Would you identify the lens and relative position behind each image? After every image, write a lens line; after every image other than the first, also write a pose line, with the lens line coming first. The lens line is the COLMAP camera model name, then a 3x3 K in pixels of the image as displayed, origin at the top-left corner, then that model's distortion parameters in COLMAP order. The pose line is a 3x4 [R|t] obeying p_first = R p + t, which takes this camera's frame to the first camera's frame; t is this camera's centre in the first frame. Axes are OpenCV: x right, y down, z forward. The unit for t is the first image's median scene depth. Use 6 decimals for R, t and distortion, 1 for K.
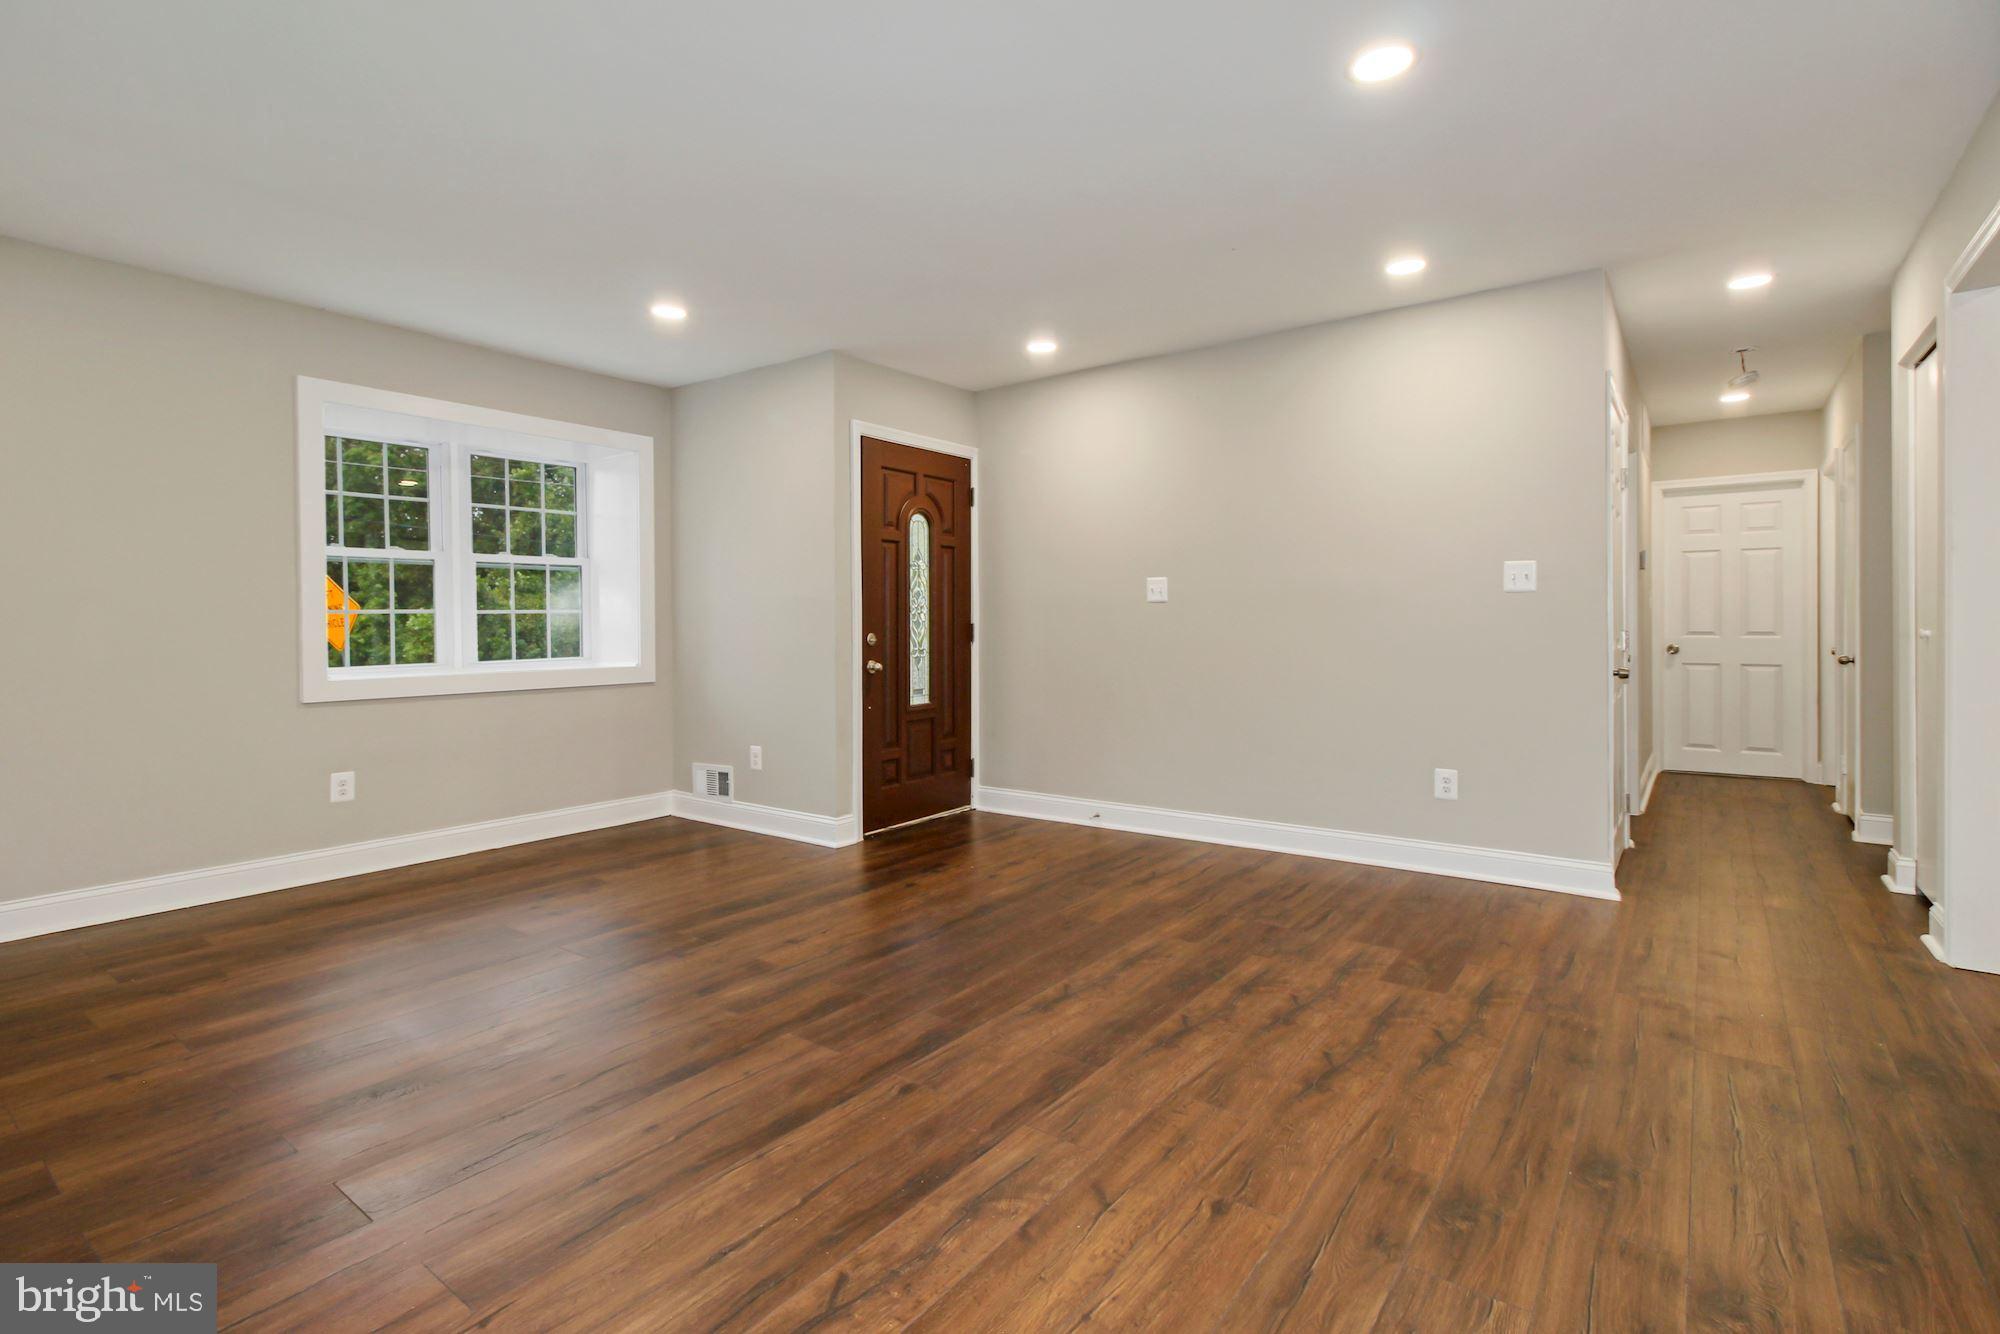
lens RADIAL K [[925.7, 0, 994.8], [0, 925.7, 629.3], [0, 0, 1]] dist [0.002159, 0.000525]
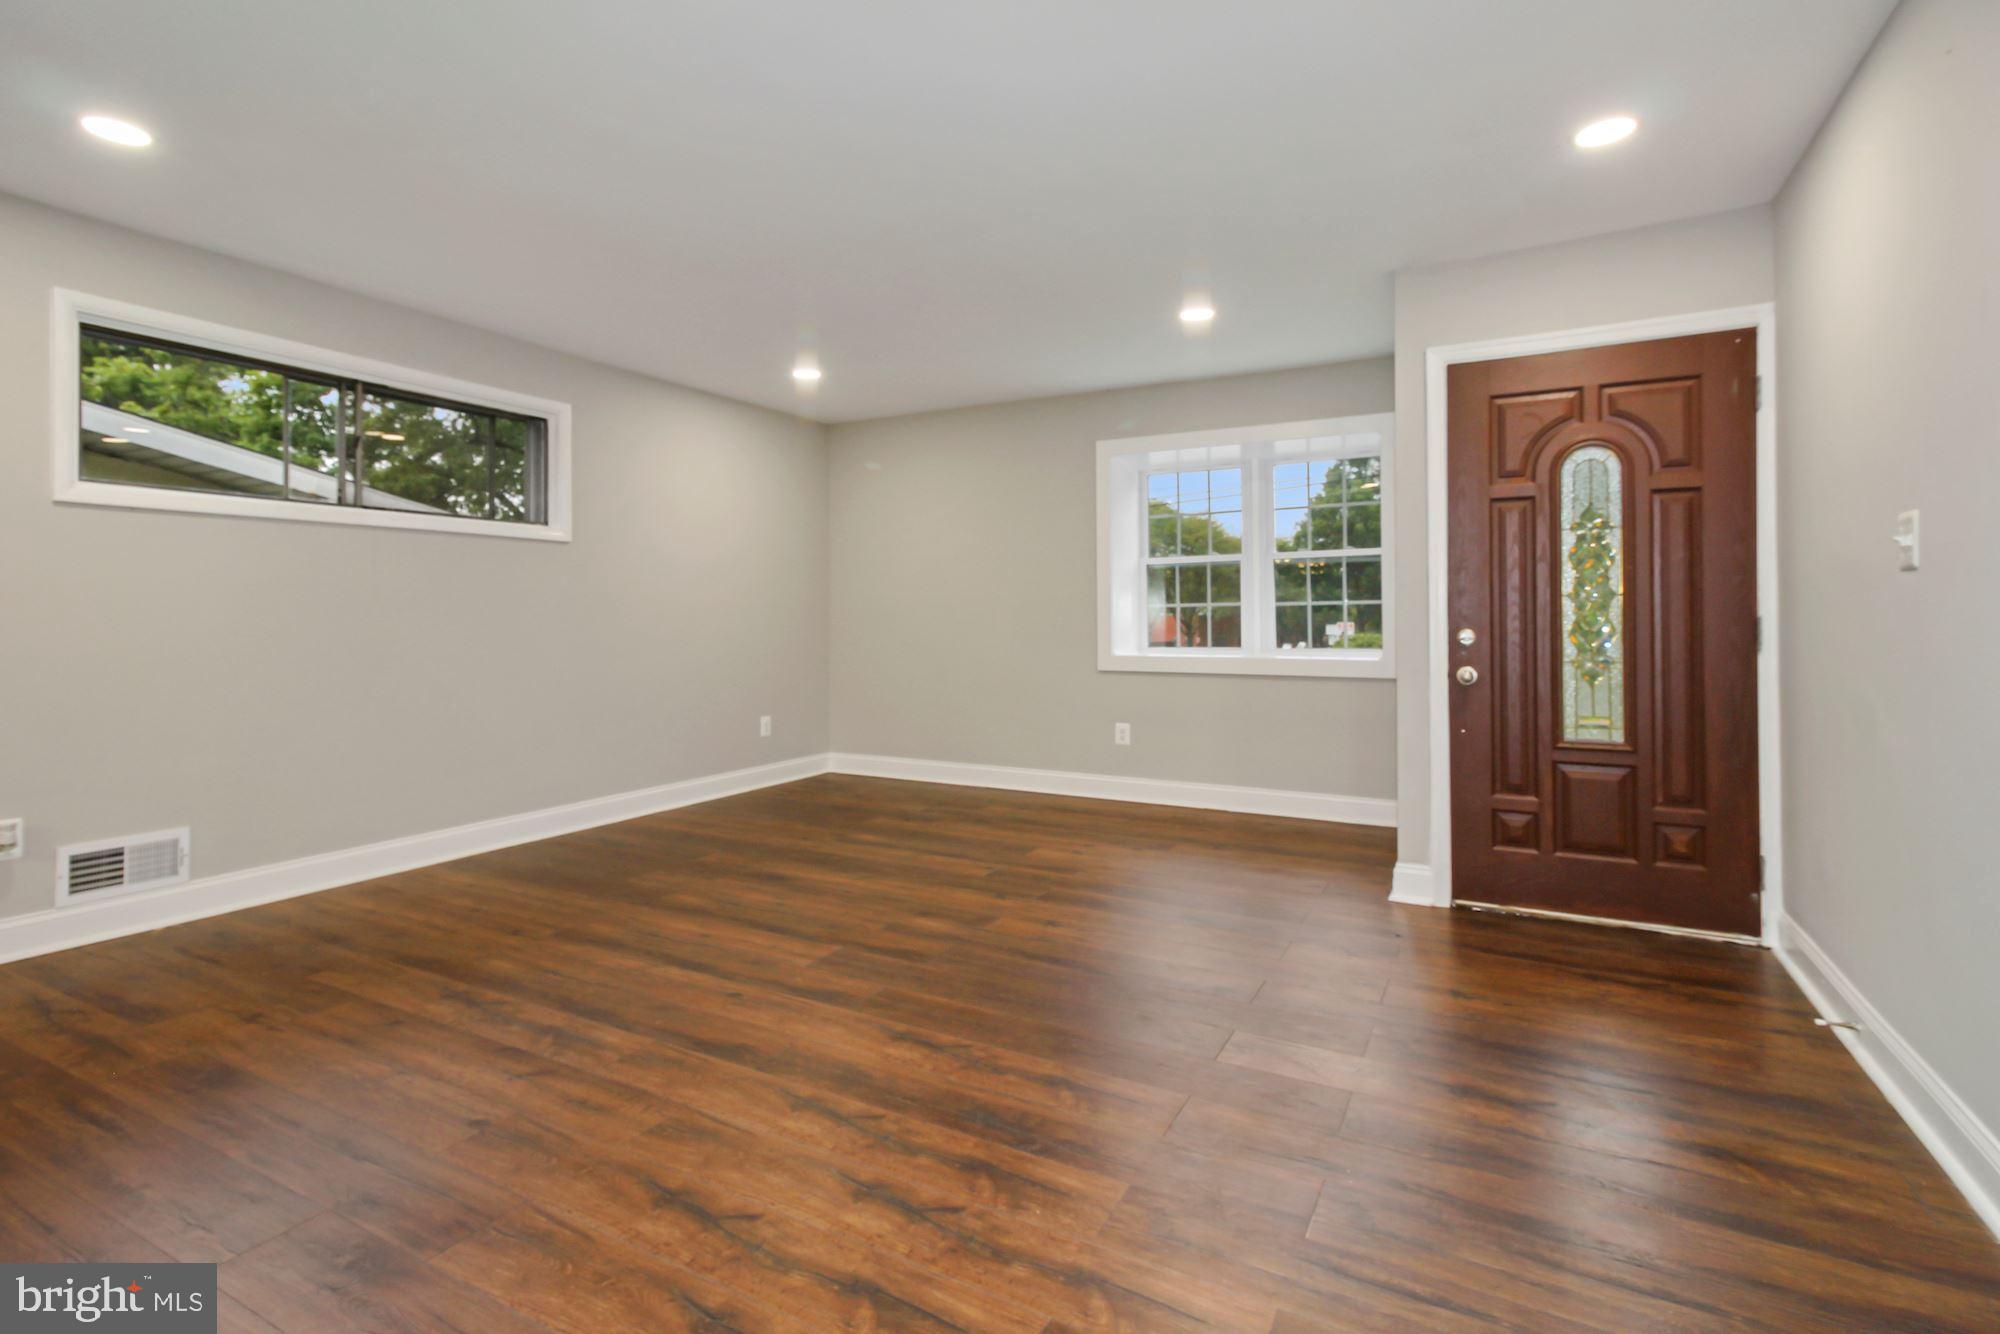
lens RADIAL K [[940.8, 0, 1011.6], [0, 940.8, 612.2], [0, 0, 1]] dist [0.016324, 0.000584]
pose [[0.159411, 0.001066, -0.987212, 1.020126], [-0.005423, 0.999985, 0.000204, -0.014434], [0.987197, 0.005321, 0.159415, 0.979918]]
